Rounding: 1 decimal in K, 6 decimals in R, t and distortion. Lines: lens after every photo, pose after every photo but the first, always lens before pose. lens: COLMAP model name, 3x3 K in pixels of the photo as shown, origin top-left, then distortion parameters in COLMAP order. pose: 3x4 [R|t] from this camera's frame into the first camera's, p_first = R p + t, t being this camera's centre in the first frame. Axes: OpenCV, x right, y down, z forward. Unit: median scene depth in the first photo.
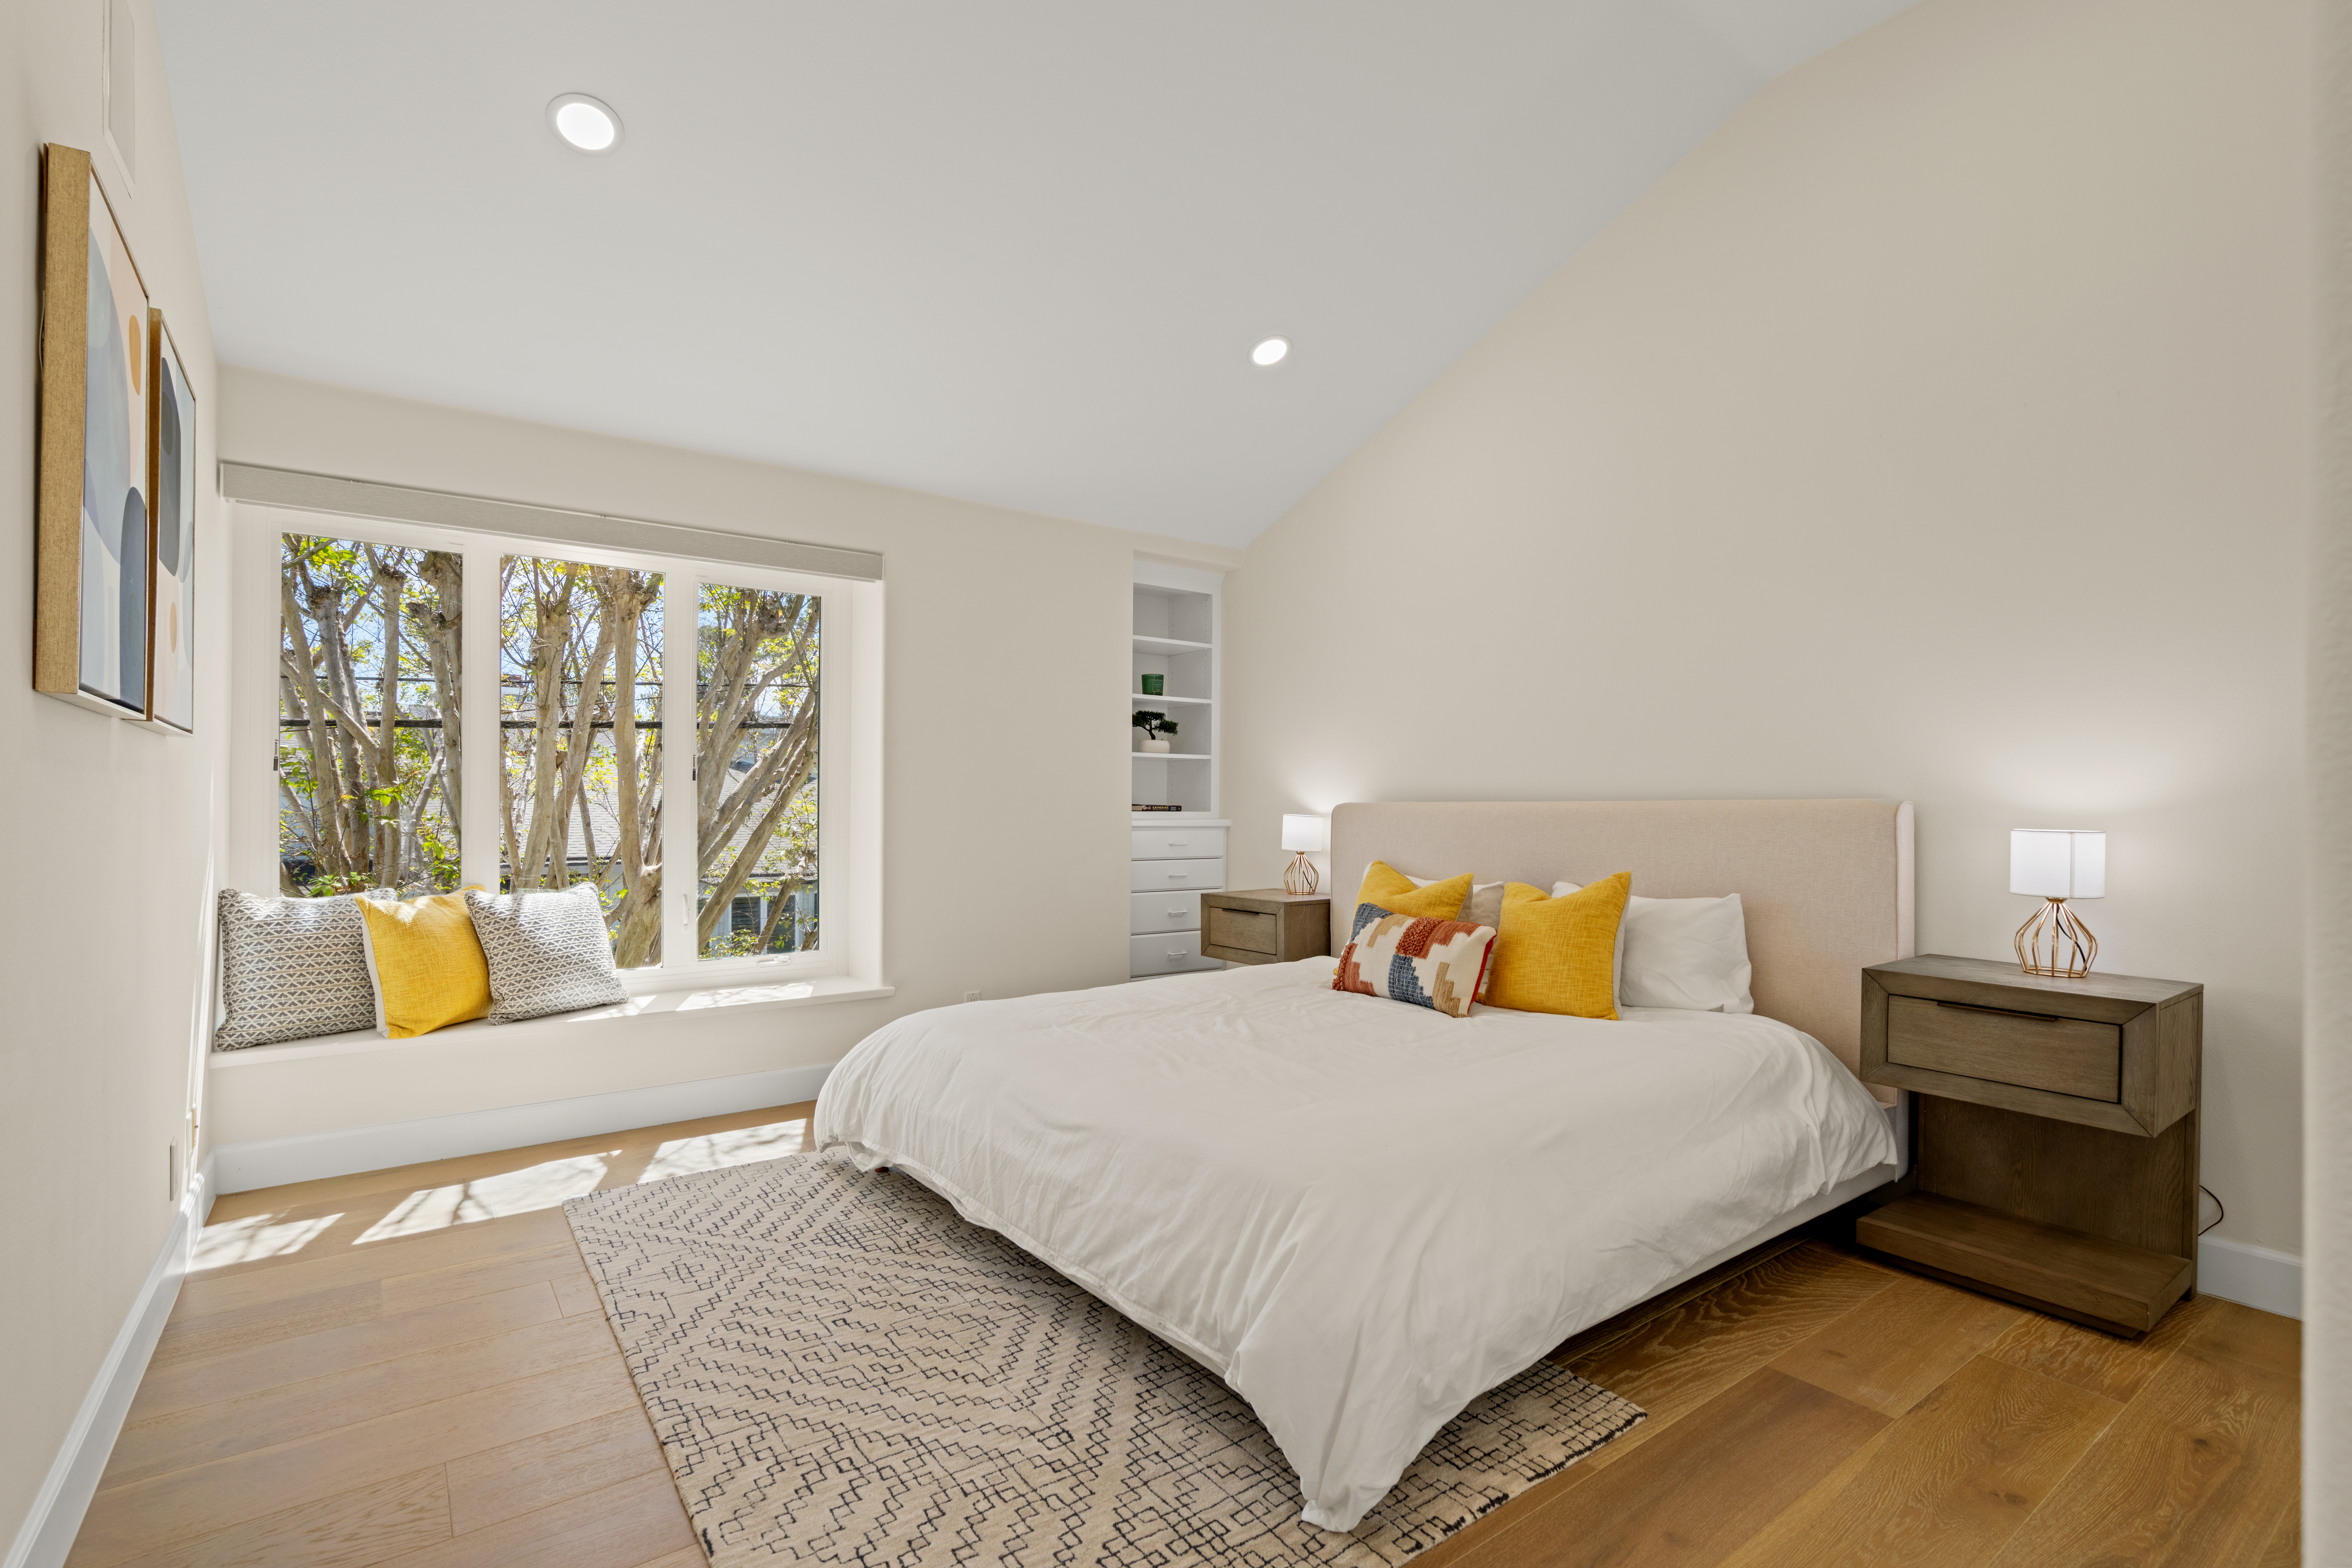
lens RADIAL K [[1077.4, 0, 1175.4], [0, 1077.4, 795.0], [0, 0, 1]] dist [0.005396, 0.000588]
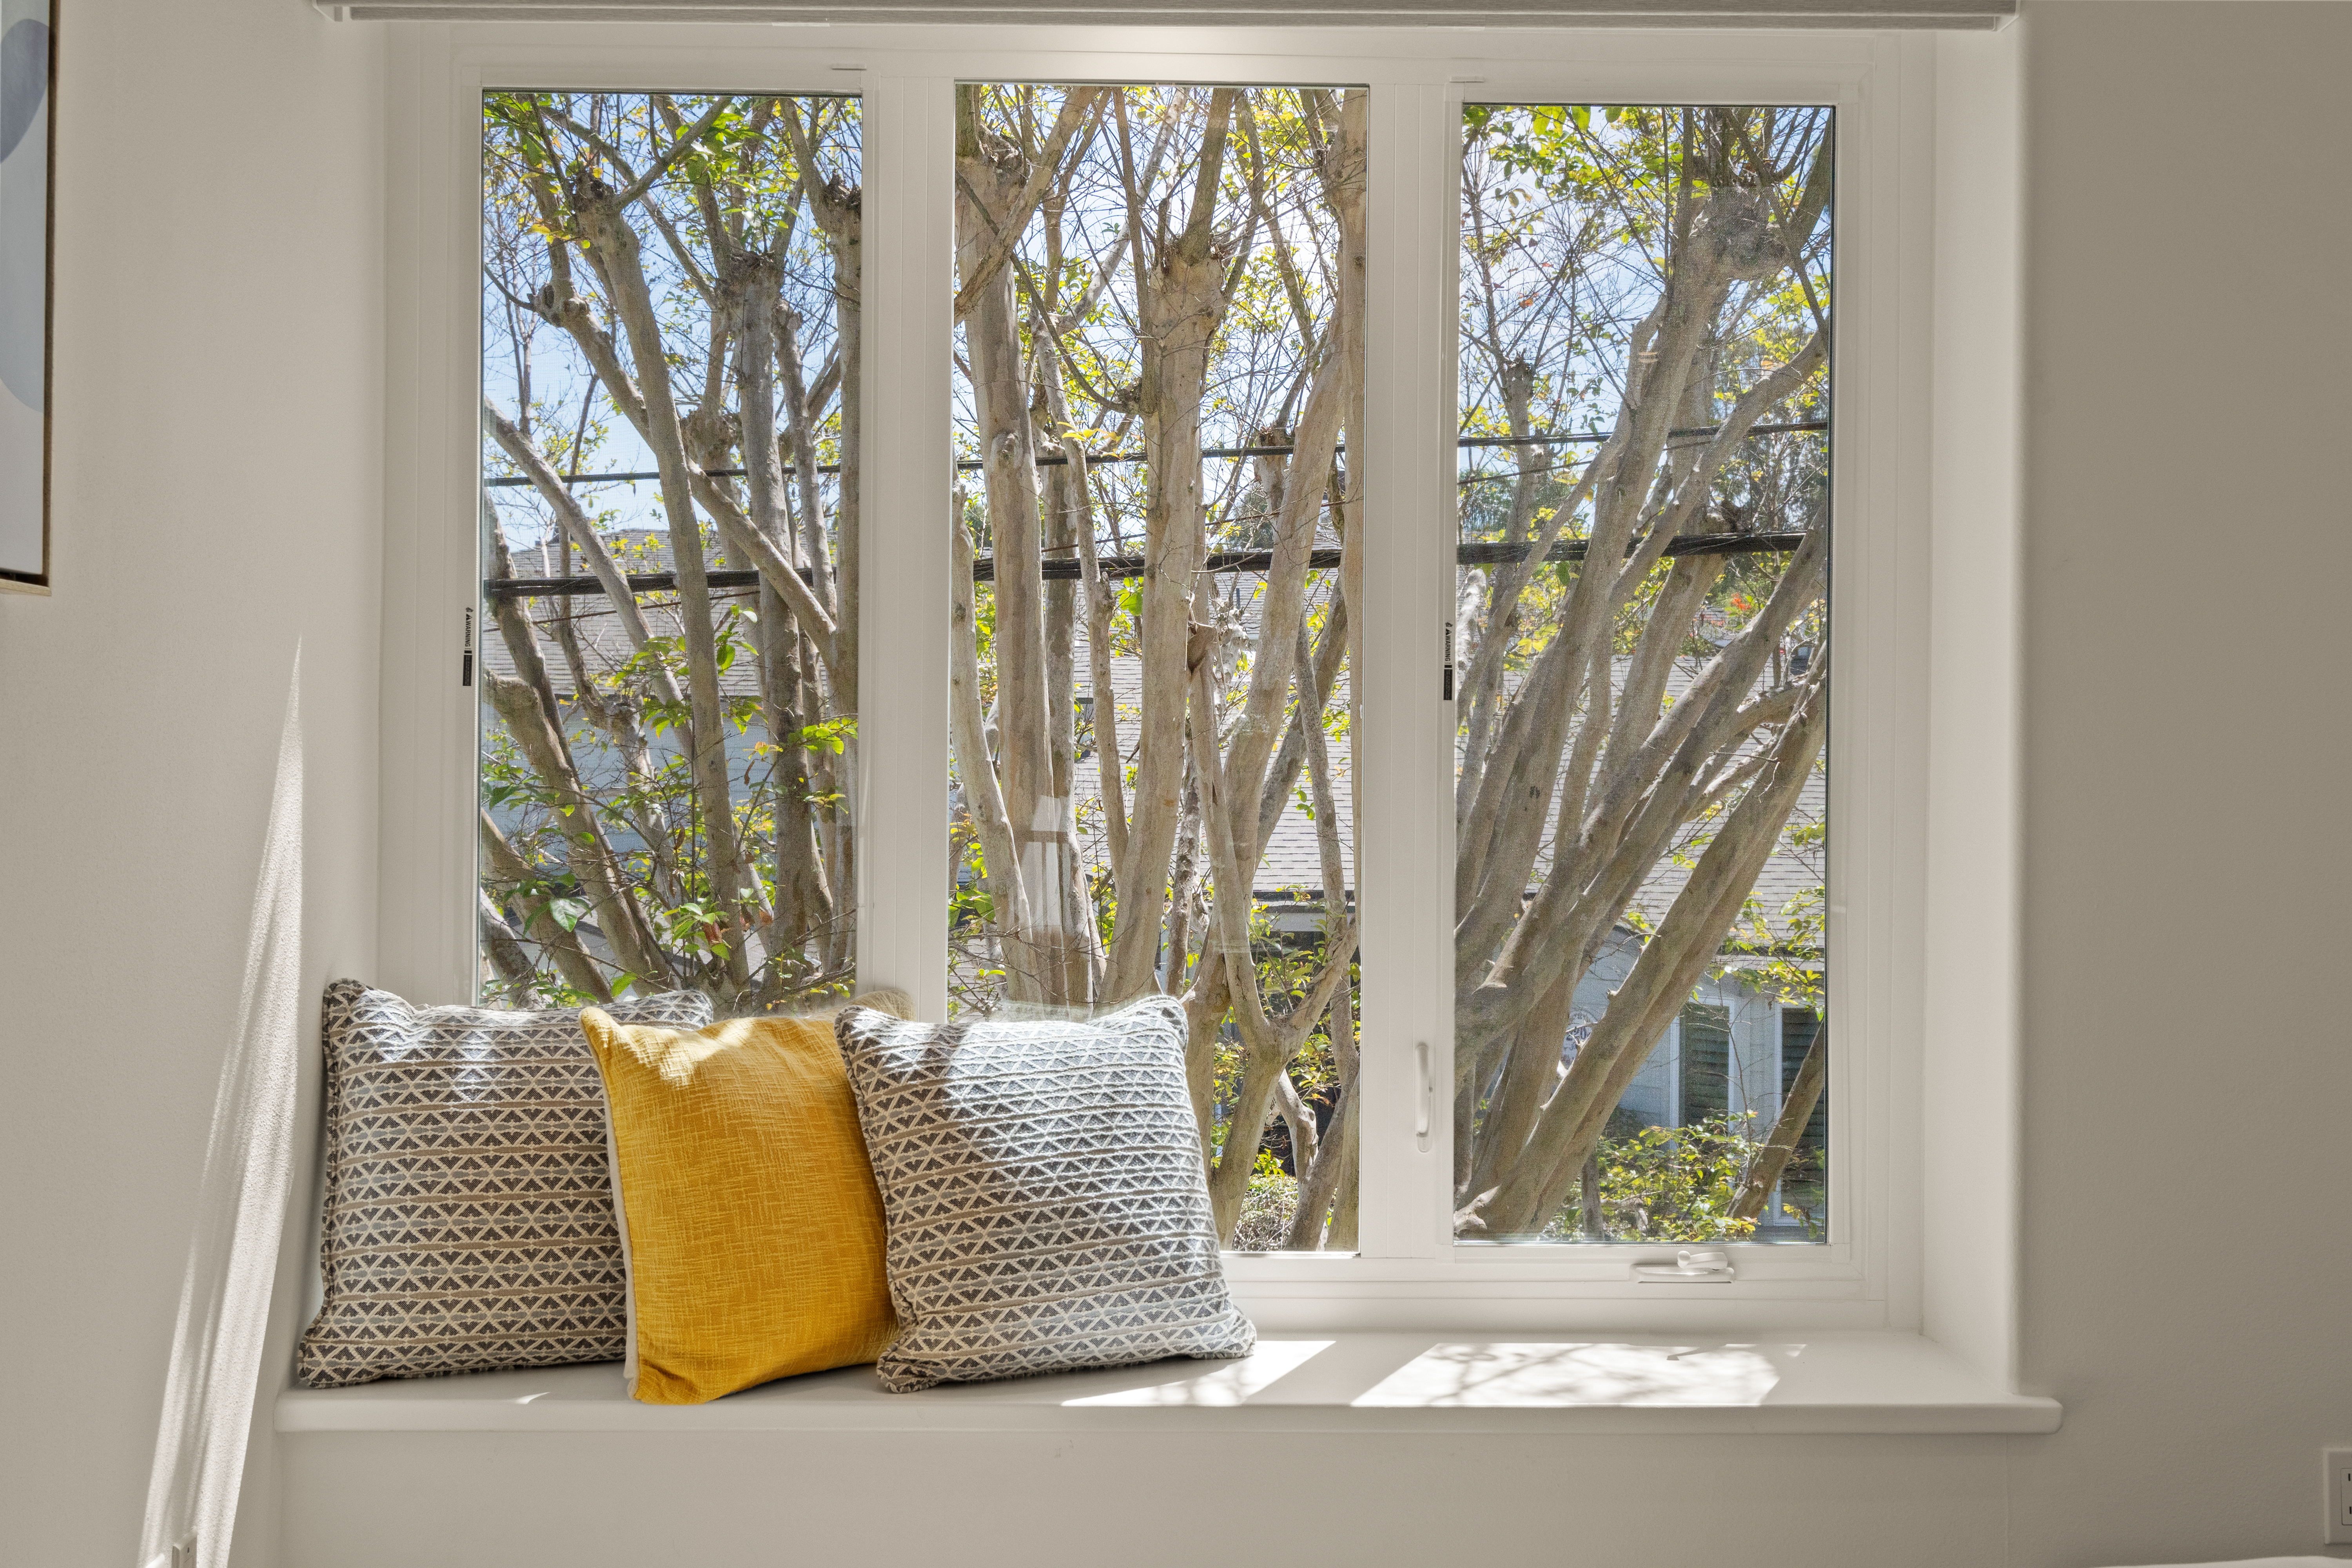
lens RADIAL K [[2871.0, 0, 1176.7], [0, 2871.0, 768.6], [0, 0, 1]] dist [0.024749, 0.000000]
pose [[0.815209, 0.000697, -0.579166, -0.002561], [0.003272, 0.999978, 0.005809, 0.002292], [0.579157, -0.006630, 0.815189, 0.275976]]
